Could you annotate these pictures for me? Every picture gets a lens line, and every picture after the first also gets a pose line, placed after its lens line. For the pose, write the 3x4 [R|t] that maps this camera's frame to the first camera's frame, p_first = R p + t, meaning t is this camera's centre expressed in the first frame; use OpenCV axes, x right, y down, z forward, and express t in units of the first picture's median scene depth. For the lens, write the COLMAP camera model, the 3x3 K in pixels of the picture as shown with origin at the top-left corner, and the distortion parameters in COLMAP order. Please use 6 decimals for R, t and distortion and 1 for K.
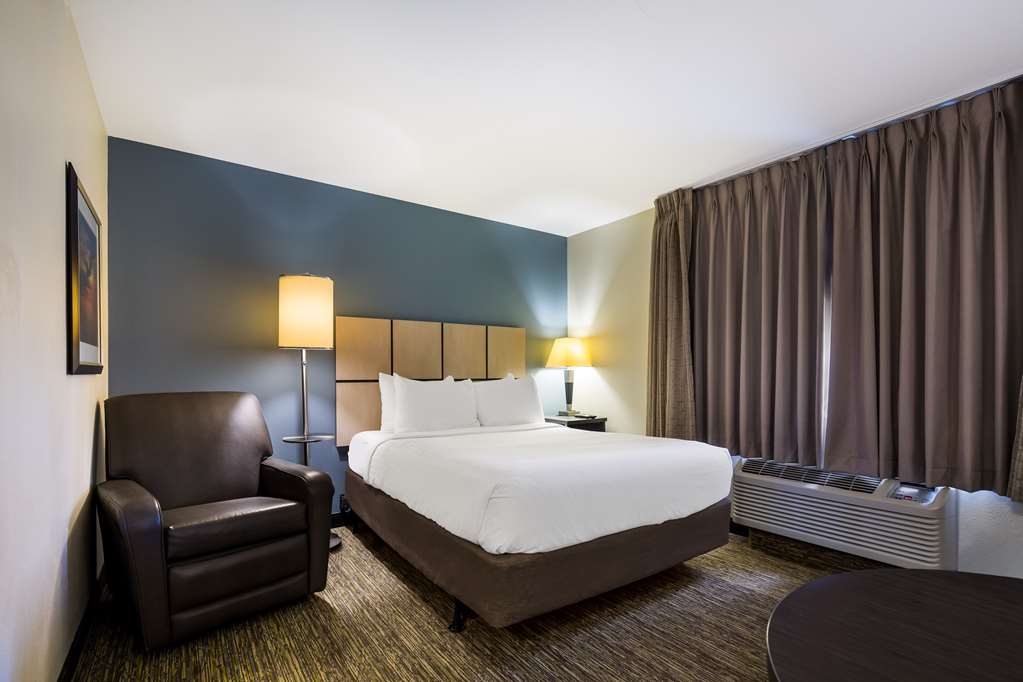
lens RADIAL K [[473.8, 0, 525.3], [0, 473.8, 380.4], [0, 0, 1]] dist [-0.001521, -0.000927]
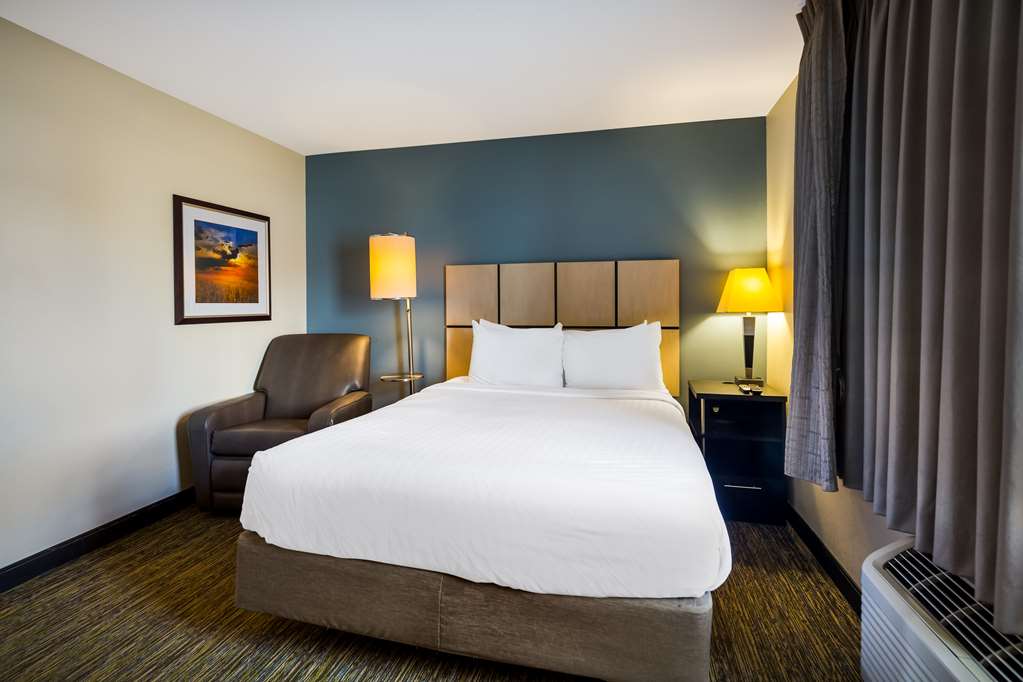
lens RADIAL K [[484.5, 0, 509.6], [0, 484.5, 307.3], [0, 0, 1]] dist [-0.000431, -0.000036]
pose [[0.644532, 0.005584, -0.764557, 0.515333], [-0.010083, 0.999948, -0.001197, -0.039912], [0.764511, 0.008480, 0.644555, 0.392899]]
